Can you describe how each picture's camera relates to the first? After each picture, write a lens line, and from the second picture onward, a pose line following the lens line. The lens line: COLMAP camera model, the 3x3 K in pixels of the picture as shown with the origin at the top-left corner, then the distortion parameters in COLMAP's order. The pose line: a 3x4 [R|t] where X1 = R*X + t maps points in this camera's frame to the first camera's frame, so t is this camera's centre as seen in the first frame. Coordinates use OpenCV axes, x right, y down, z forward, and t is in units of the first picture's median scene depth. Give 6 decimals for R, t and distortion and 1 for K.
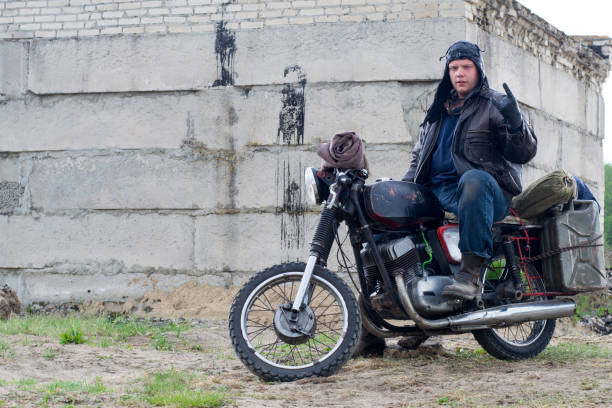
lens RADIAL K [[1280.7, 0, 307.1], [0, 1280.7, 244.0], [0, 0, 1]] dist [-0.034421, -0.195144]
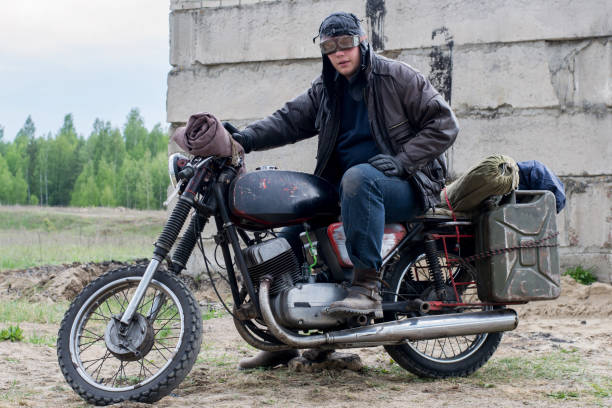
lens RADIAL K [[1223.5, 0, 308.6], [0, 1223.5, 251.4], [0, 0, 1]] dist [-0.023918, -0.379000]
pose [[0.965297, 0.008819, -0.261005, 0.132332], [0.003082, 0.998975, 0.045154, -0.014325], [0.261136, -0.044392, 0.964281, 0.092024]]
